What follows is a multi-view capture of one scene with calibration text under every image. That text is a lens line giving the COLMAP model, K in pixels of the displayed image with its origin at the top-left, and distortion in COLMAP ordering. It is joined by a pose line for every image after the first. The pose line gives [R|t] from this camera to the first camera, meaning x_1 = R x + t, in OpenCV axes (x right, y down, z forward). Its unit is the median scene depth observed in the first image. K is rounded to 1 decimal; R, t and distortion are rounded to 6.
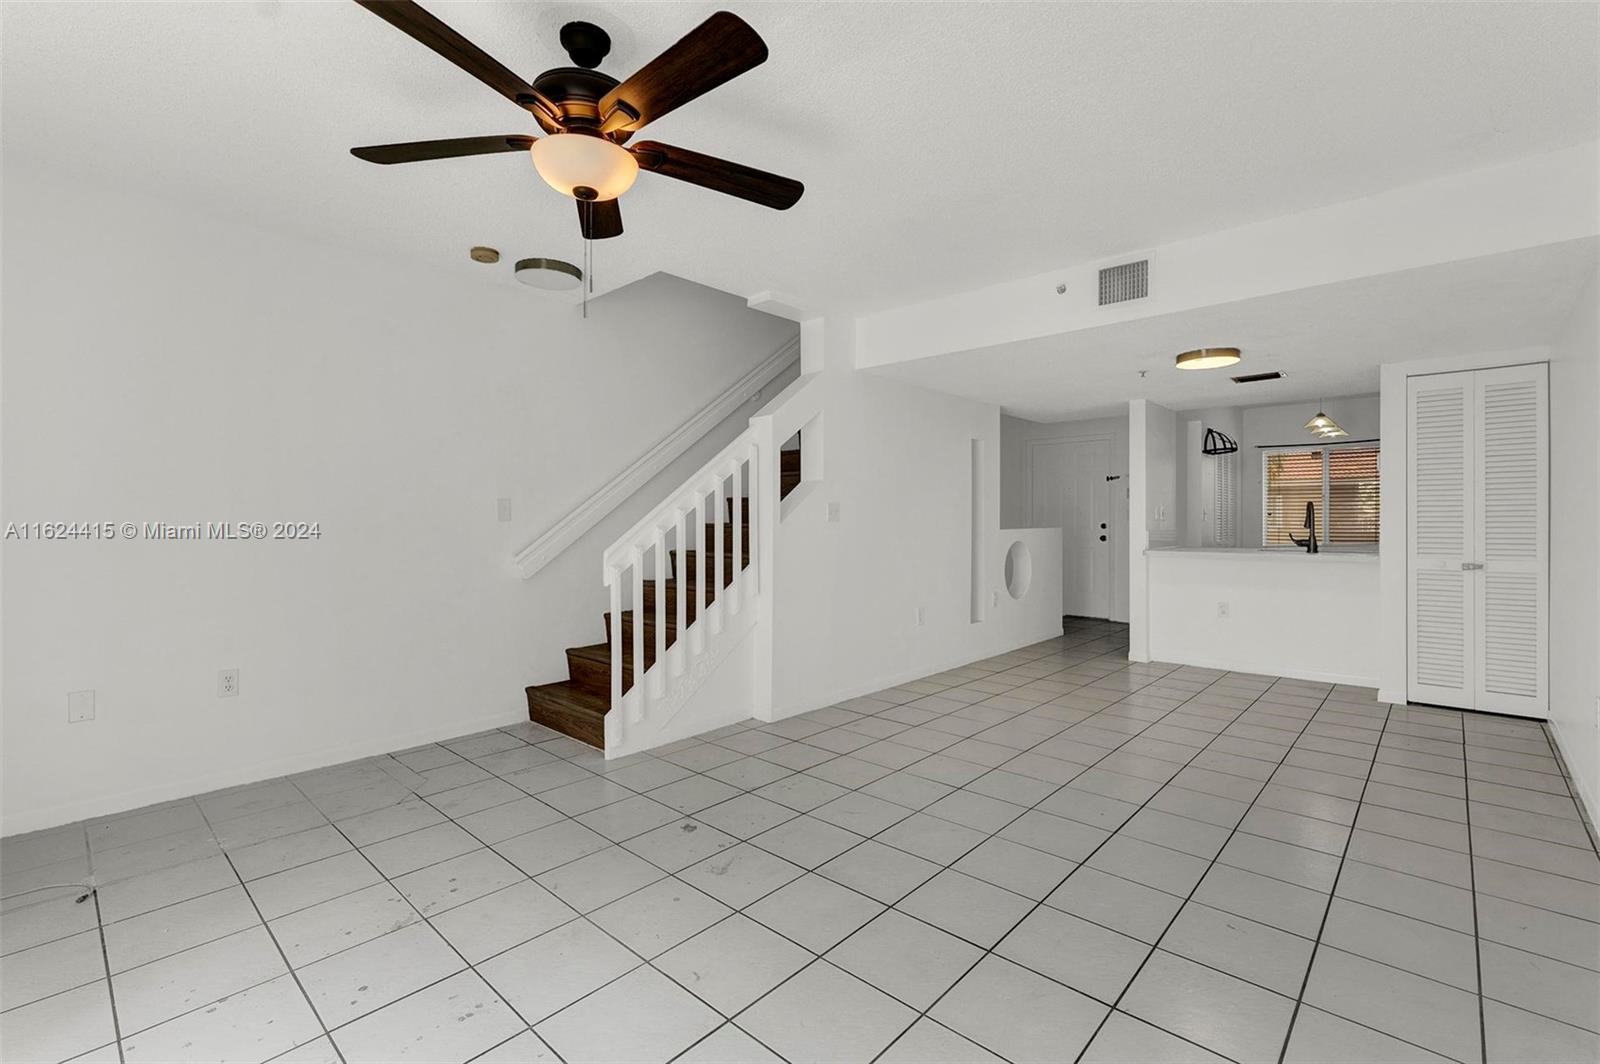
lens RADIAL K [[706.5, 0, 800.4], [0, 706.5, 523.5], [0, 0, 1]] dist [0.000524, -0.000275]
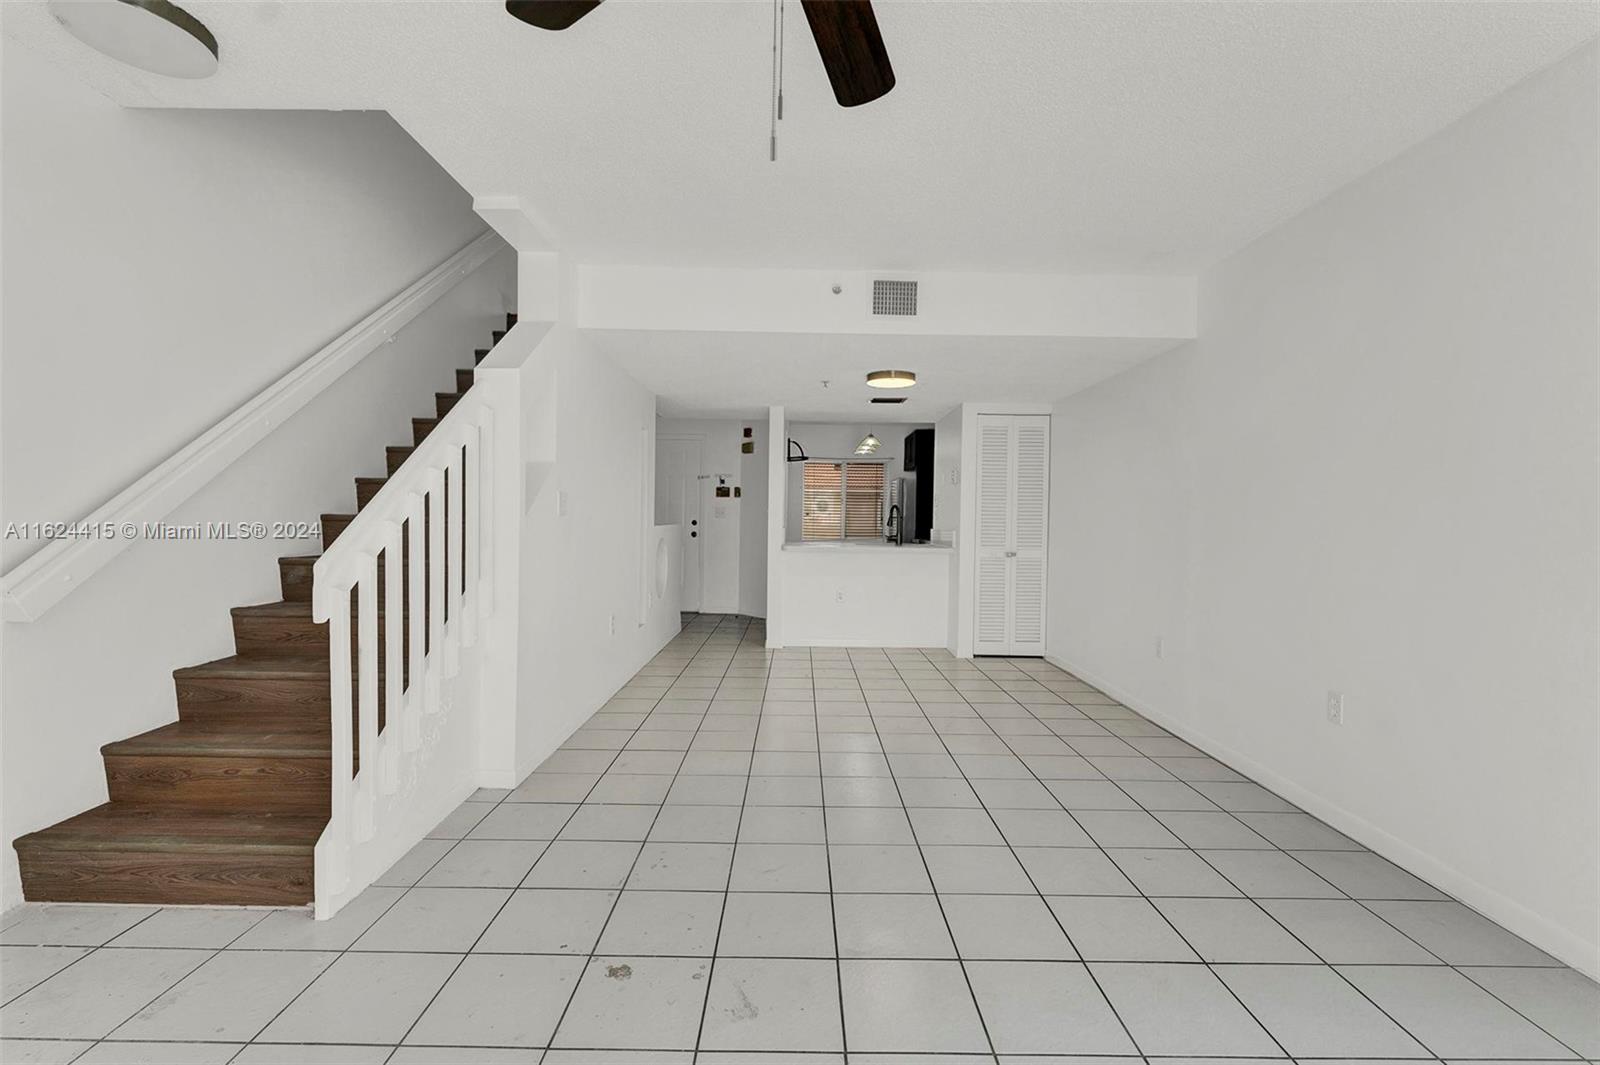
lens RADIAL K [[703.4, 0, 798.7], [0, 703.4, 528.0], [0, 0, 1]] dist [-0.000766, -0.000163]
pose [[0.732485, 0.003699, 0.680773, -0.303288], [-0.012755, 0.999884, 0.008291, 0.001949], [-0.680664, -0.014757, 0.732447, 0.250739]]
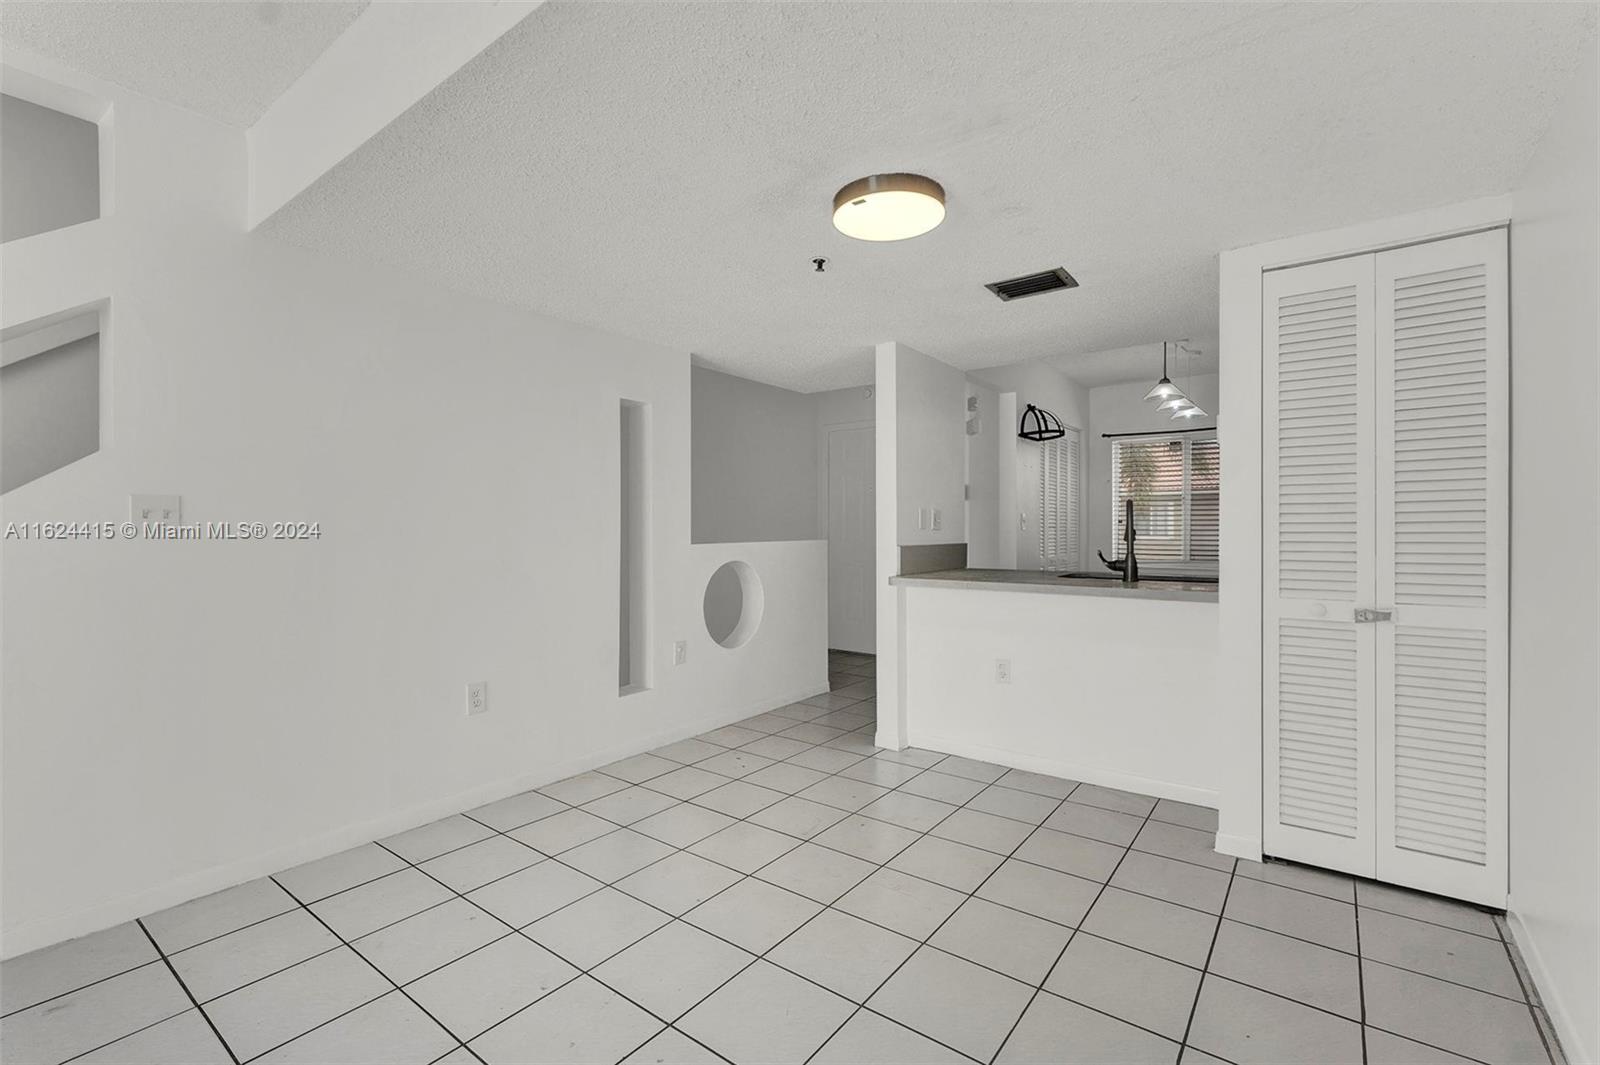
lens RADIAL K [[708.4, 0, 795.4], [0, 708.4, 533.4], [0, 0, 1]] dist [0.000443, 0.000020]
pose [[0.995606, -0.001167, 0.093630, 0.443998], [0.001045, 0.999999, 0.001358, -0.002896], [-0.093632, -0.001254, 0.995606, 0.483281]]
